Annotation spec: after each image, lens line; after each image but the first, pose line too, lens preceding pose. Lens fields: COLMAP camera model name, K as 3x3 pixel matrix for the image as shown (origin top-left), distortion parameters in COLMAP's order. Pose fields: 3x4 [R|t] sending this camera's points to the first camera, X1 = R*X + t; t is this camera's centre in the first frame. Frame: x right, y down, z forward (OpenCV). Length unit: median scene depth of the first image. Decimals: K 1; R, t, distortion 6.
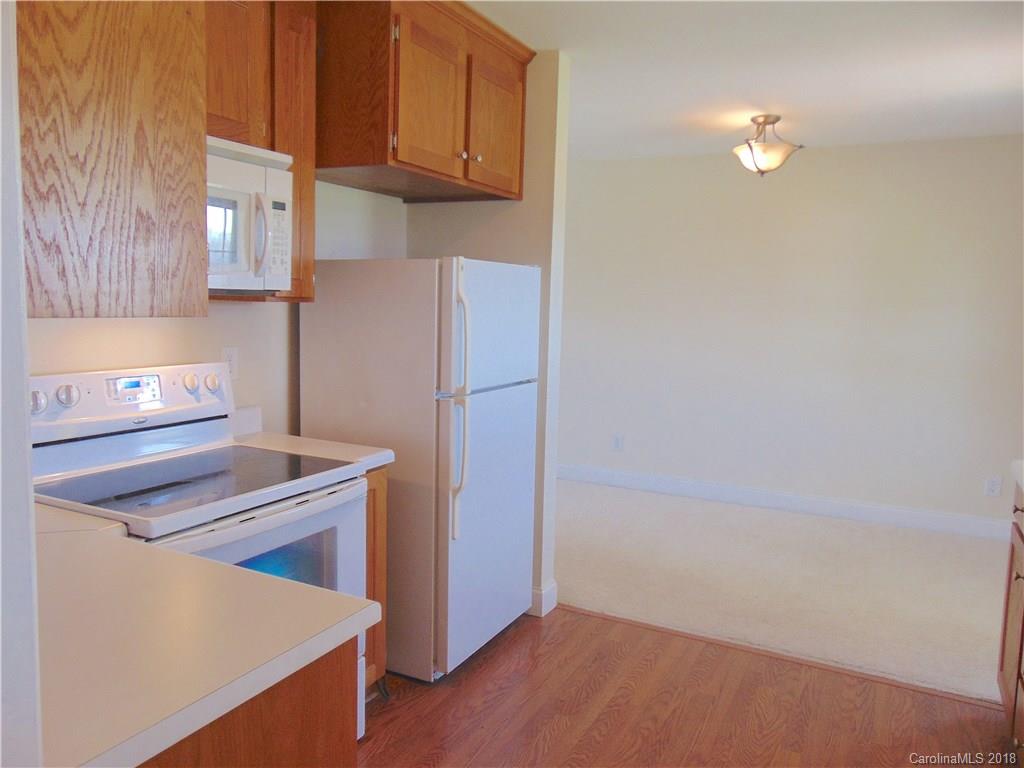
lens RADIAL K [[764.7, 0, 512.5], [0, 764.7, 382.3], [0, 0, 1]] dist [-0.035710, 0.072520]
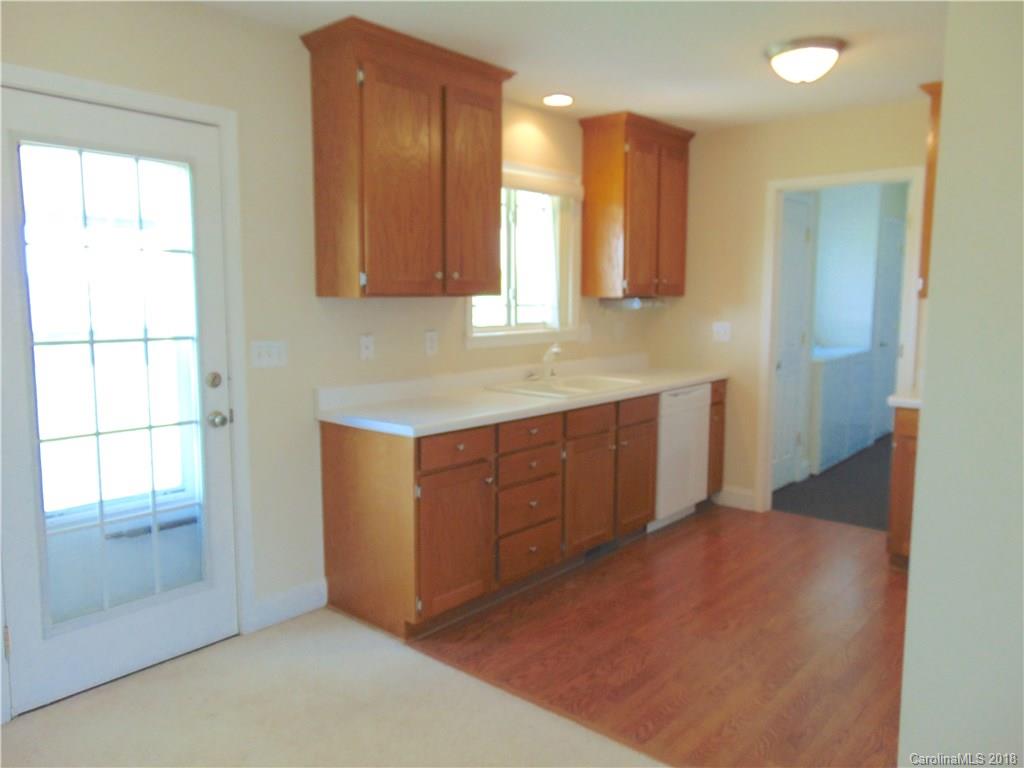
lens RADIAL K [[764.7, 0, 512.5], [0, 764.7, 382.3], [0, 0, 1]] dist [-0.035710, 0.072520]
pose [[-0.972027, -0.055699, 0.228169, 0.228386], [-0.002437, 0.973812, 0.227340, -0.174797], [-0.234856, 0.220424, -0.946708, 1.658953]]
